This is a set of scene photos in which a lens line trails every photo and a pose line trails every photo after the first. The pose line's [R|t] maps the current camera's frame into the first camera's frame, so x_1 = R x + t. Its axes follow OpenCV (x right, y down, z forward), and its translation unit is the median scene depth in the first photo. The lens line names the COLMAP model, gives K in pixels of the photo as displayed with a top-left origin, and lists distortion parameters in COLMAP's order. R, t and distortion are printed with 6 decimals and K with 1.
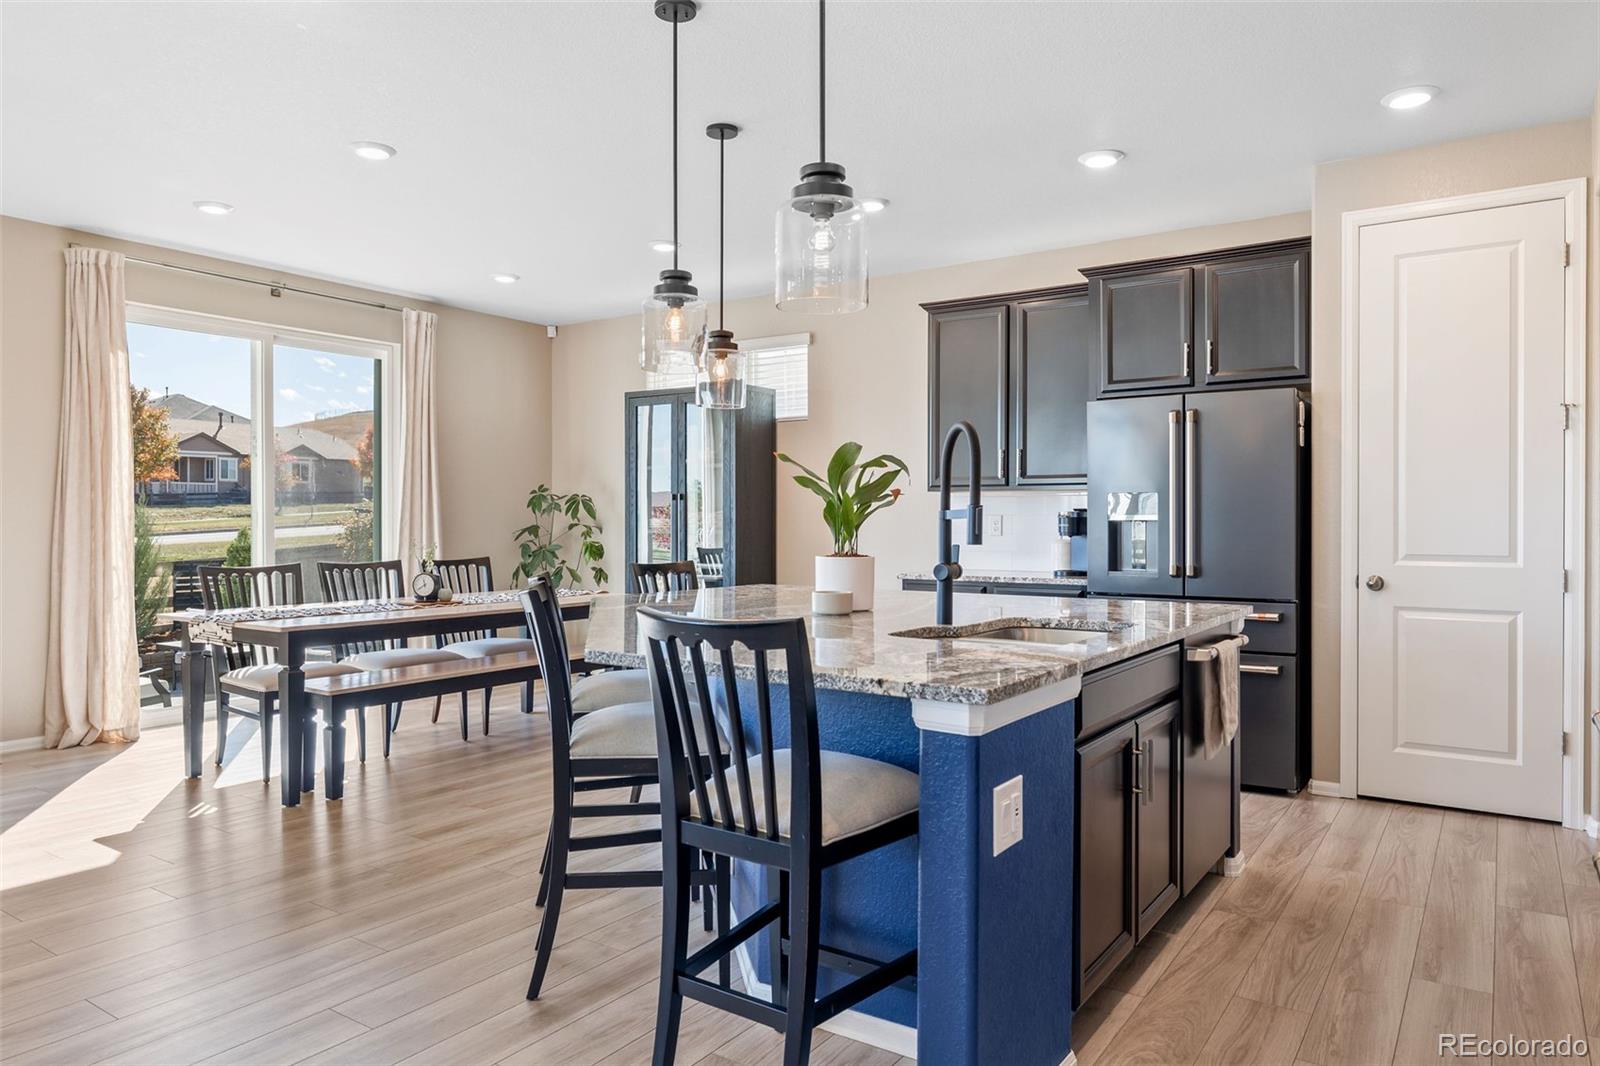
lens RADIAL K [[1046.9, 0, 791.4], [0, 1046.9, 524.7], [0, 0, 1]] dist [-0.000519, 0.002278]
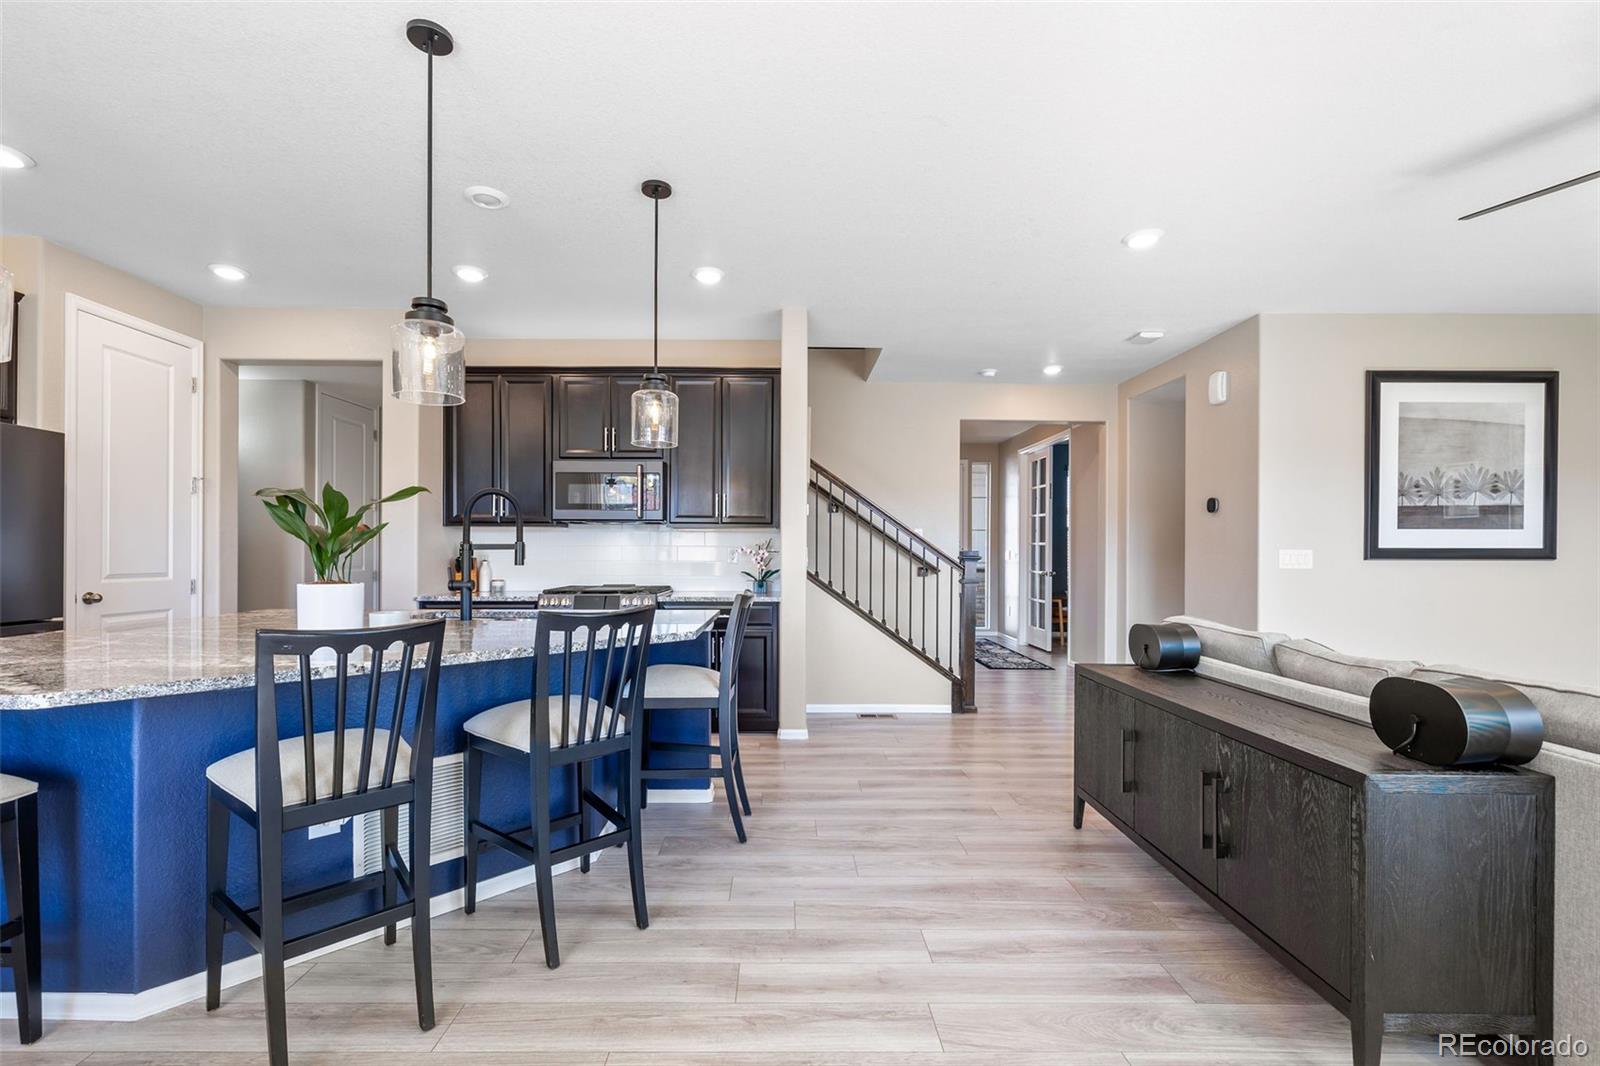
lens RADIAL K [[696.0, 0, 783.8], [0, 696.0, 554.2], [0, 0, 1]] dist [0.000593, -0.000717]
pose [[-0.570217, -0.003466, 0.821487, -0.603962], [-0.002286, 0.999994, 0.002633, -0.001595], [-0.821491, -0.000376, -0.570221, 0.788935]]
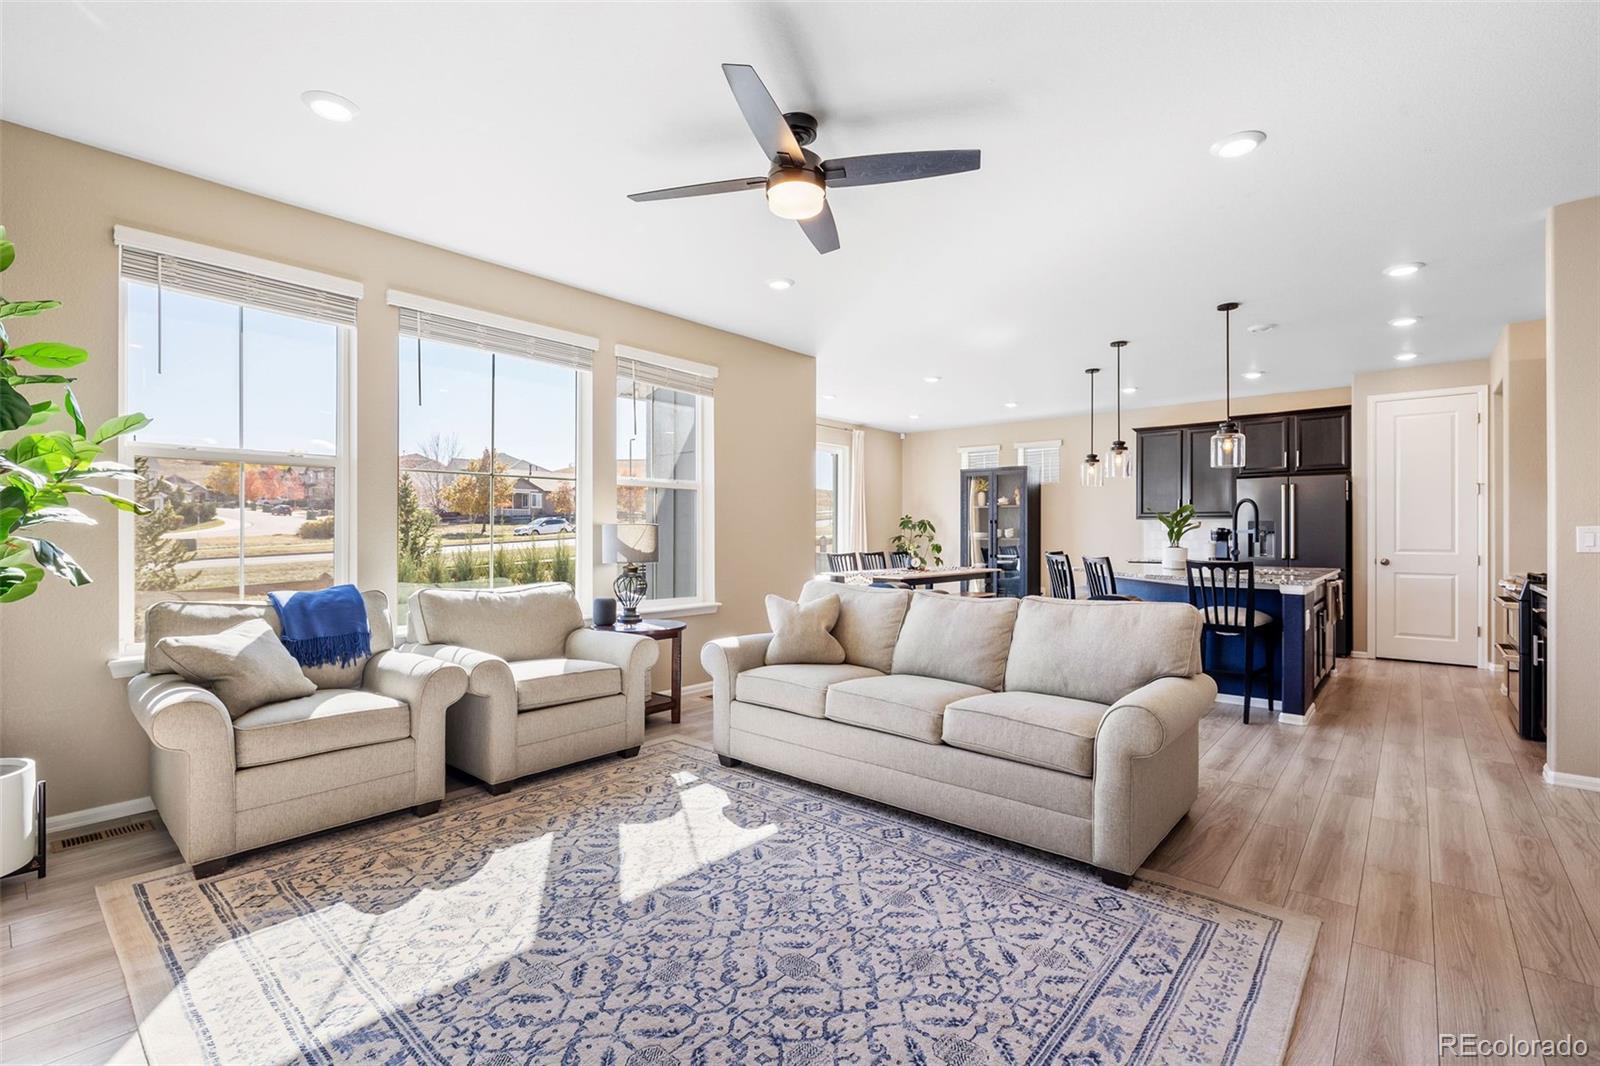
lens RADIAL K [[721.2, 0, 796.0], [0, 721.2, 531.3], [0, 0, 1]] dist [-0.003928, -0.000352]
pose [[0.993932, 0.000045, -0.109994, -0.520817], [-0.000698, 0.999982, -0.005900, 0.001052], [0.109992, 0.005941, 0.993915, -0.660927]]
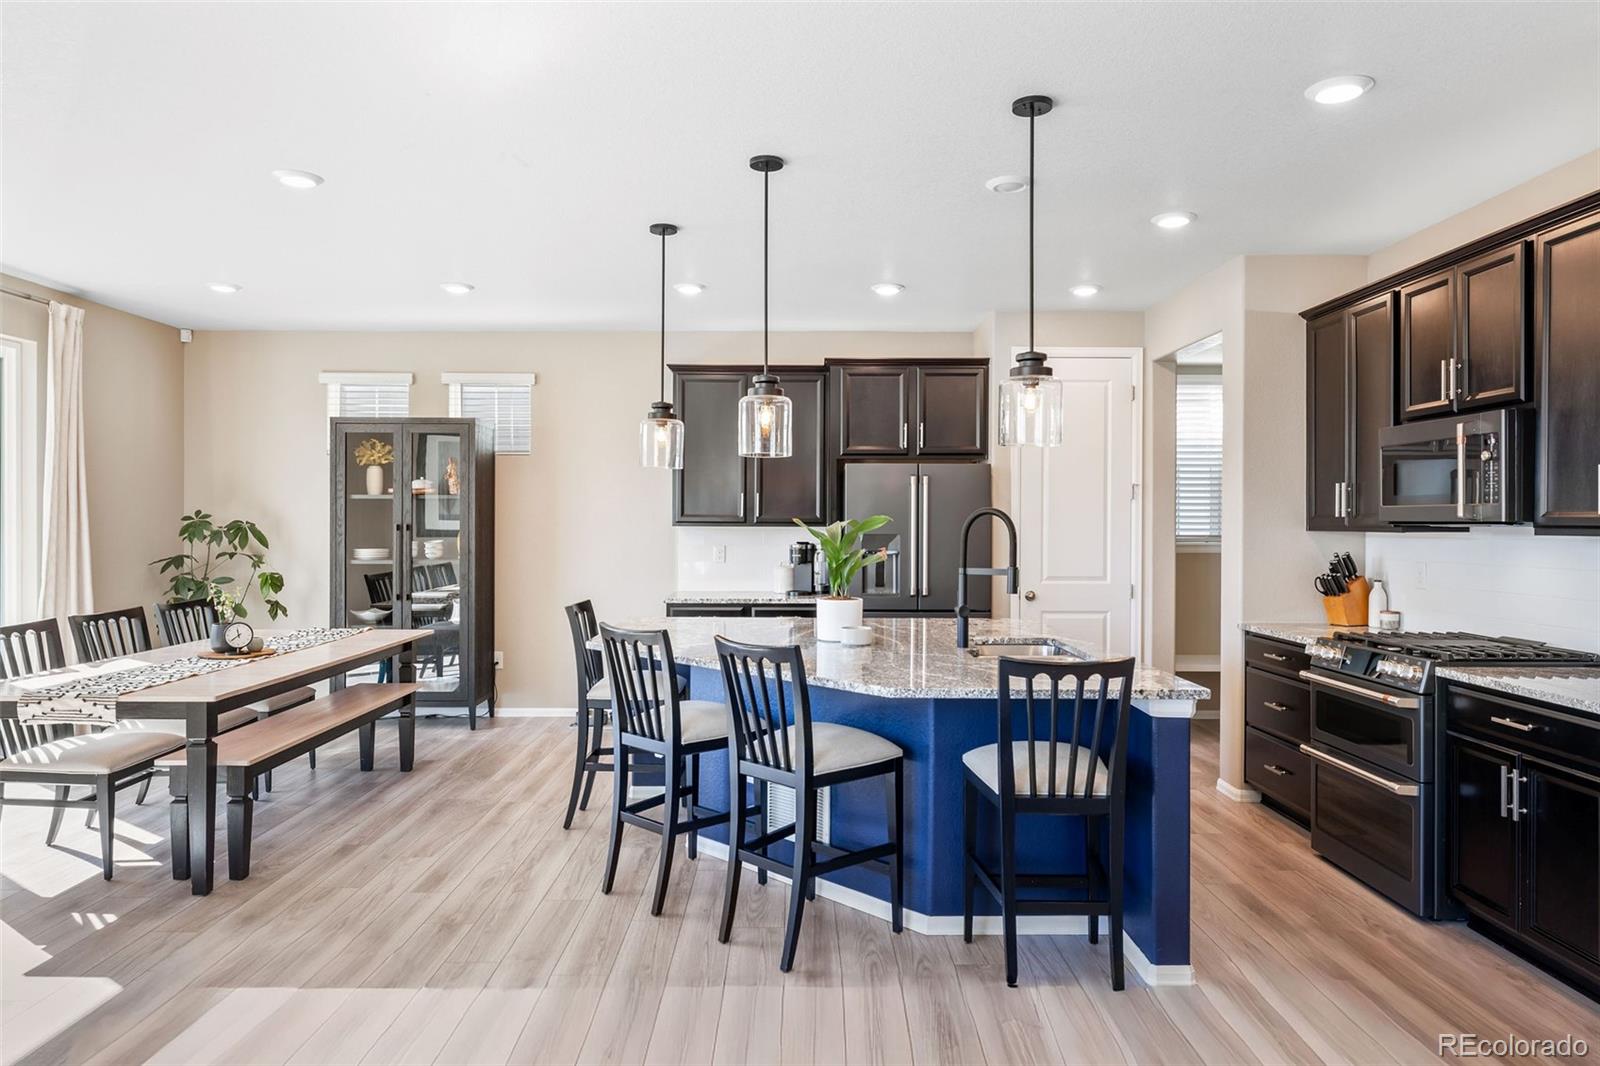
lens RADIAL K [[1001.5, 0, 796.7], [0, 1001.5, 525.4], [0, 0, 1]] dist [-0.000560, -0.001174]
pose [[0.821959, -0.000991, 0.569545, -0.535955], [-0.000992, 0.999994, 0.003172, -0.049644], [-0.569545, -0.003172, 0.821954, 0.008969]]
